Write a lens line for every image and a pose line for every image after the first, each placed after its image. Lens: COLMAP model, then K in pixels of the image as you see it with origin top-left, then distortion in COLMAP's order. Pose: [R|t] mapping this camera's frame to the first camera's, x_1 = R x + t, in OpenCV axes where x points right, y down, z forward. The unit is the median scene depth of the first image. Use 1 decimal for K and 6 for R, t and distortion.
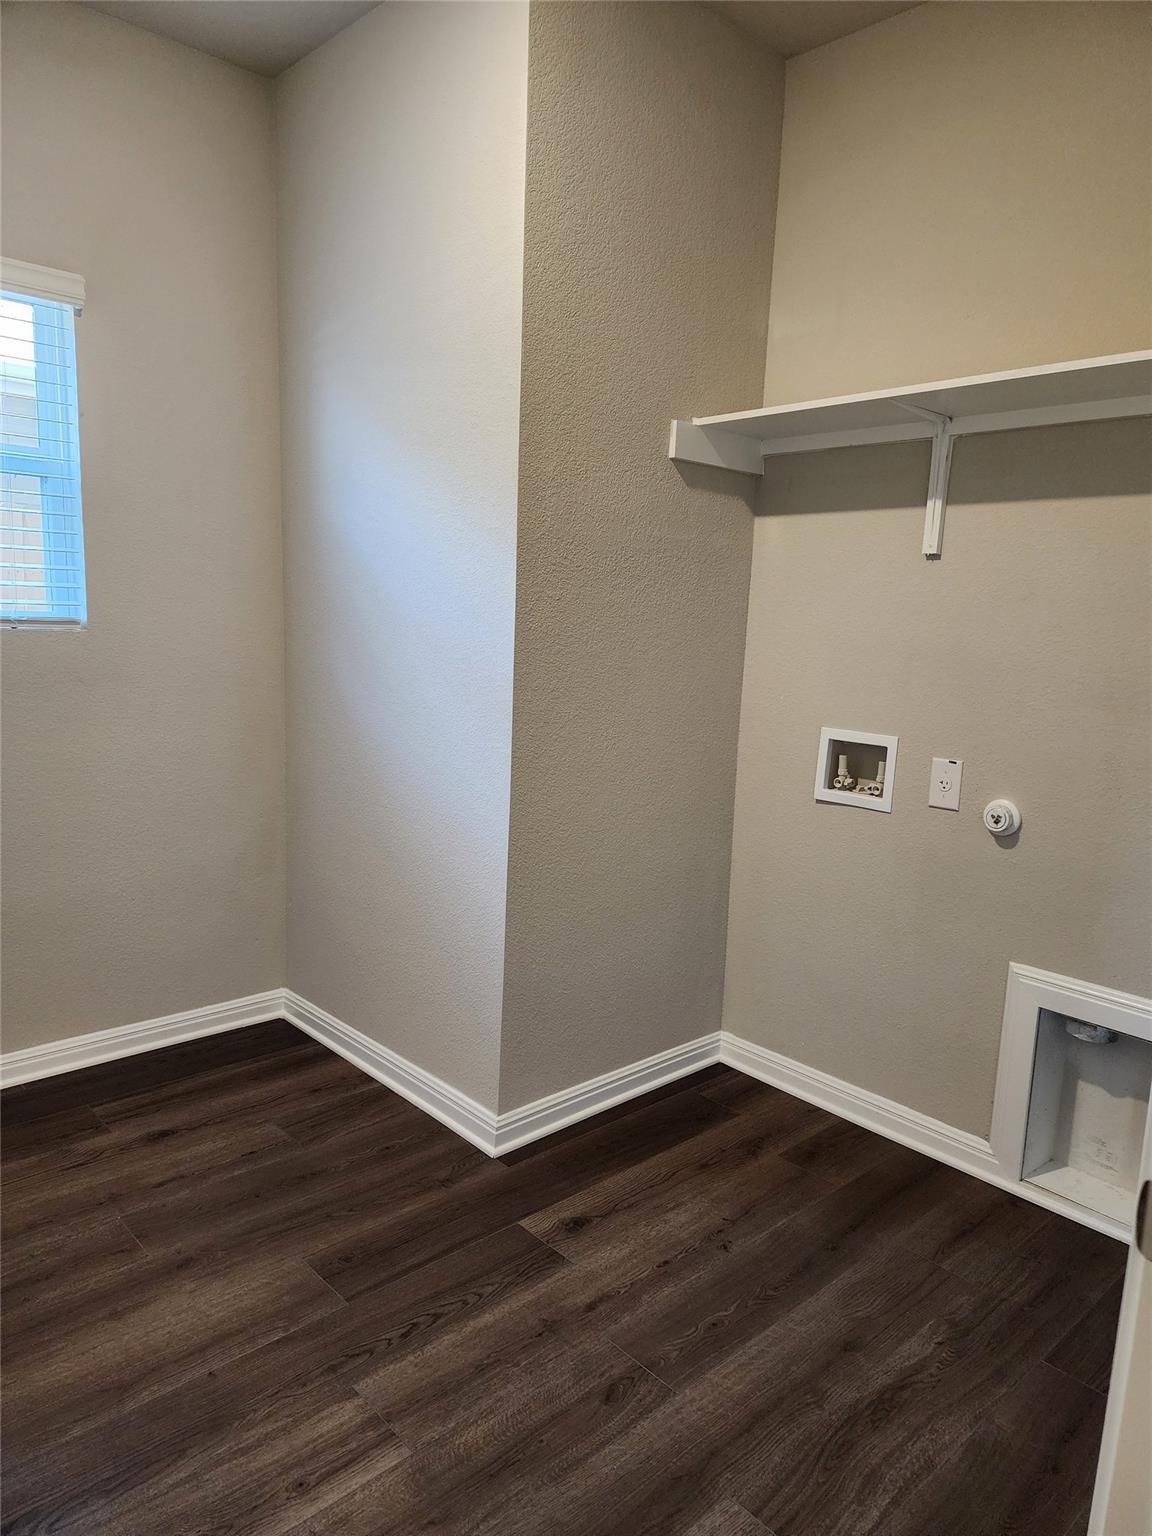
lens RADIAL K [[1016.7, 0, 574.3], [0, 1016.7, 767.6], [0, 0, 1]] dist [0.068719, -0.058509]
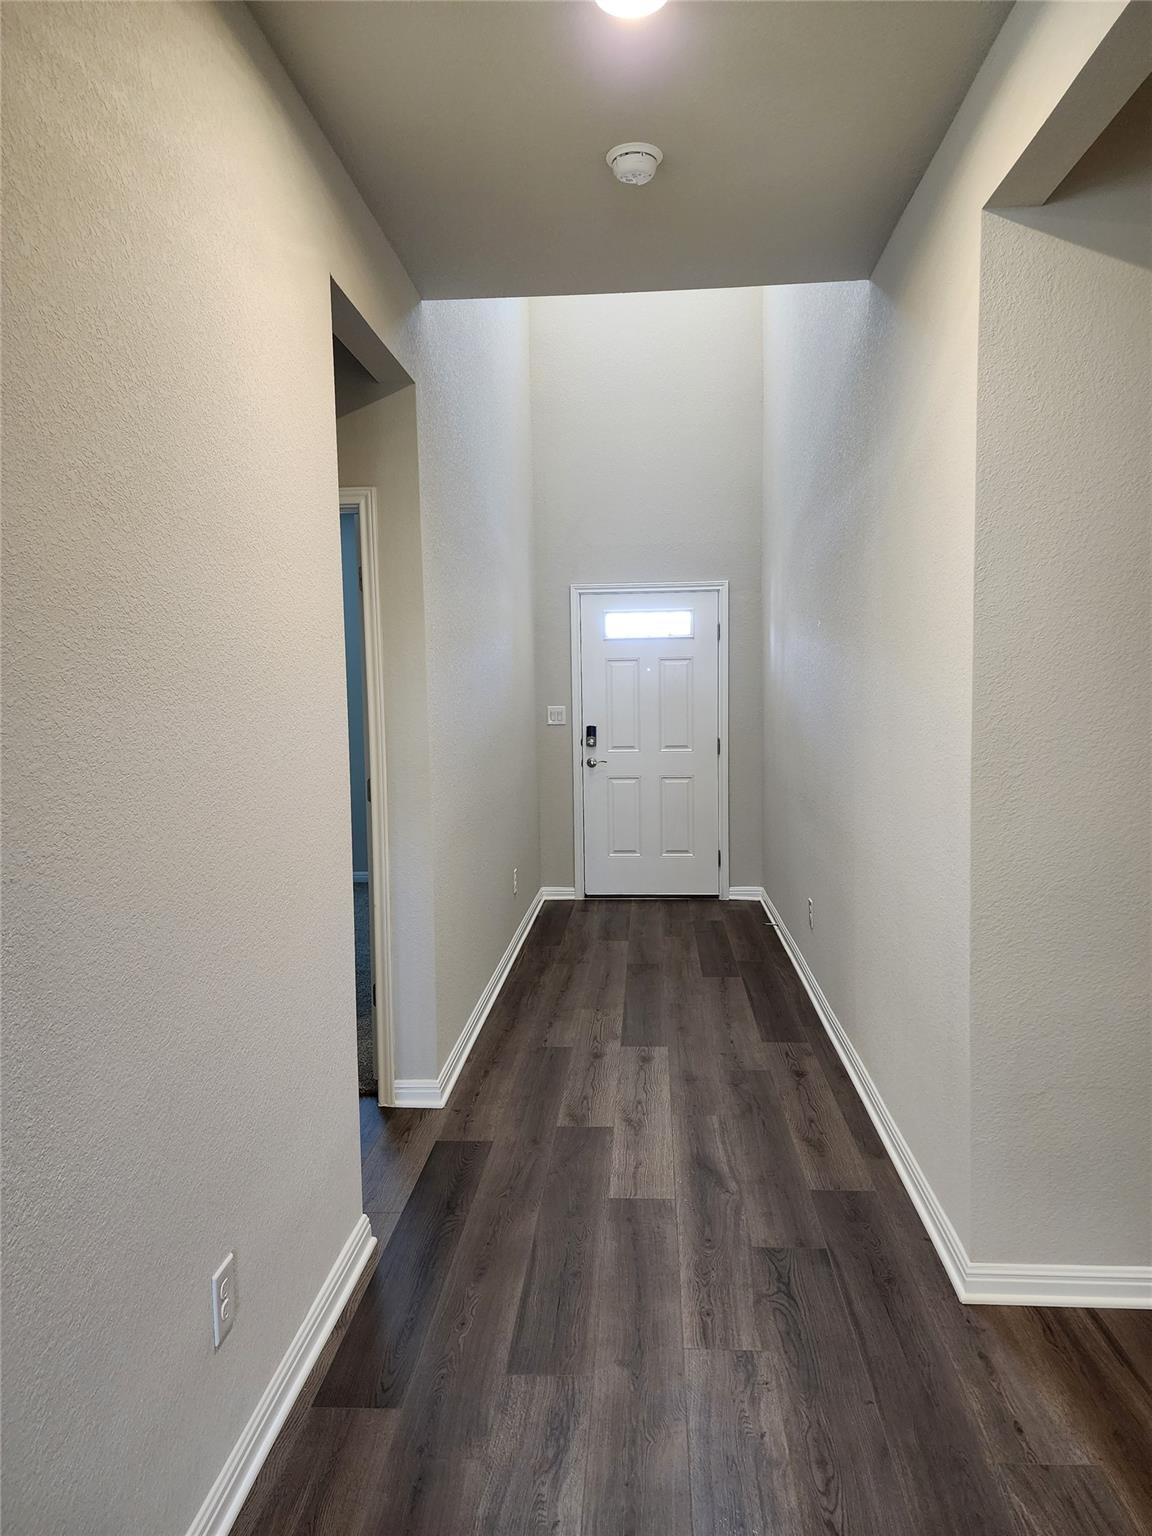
lens RADIAL K [[1016.7, 0, 577.9], [0, 1016.7, 767.8], [0, 0, 1]] dist [0.068719, -0.058509]
pose [[-0.717288, 0.017407, -0.696560, 1.024635], [-0.147989, 0.973074, 0.176709, -0.266354], [0.680880, 0.229834, -0.695398, 1.594681]]
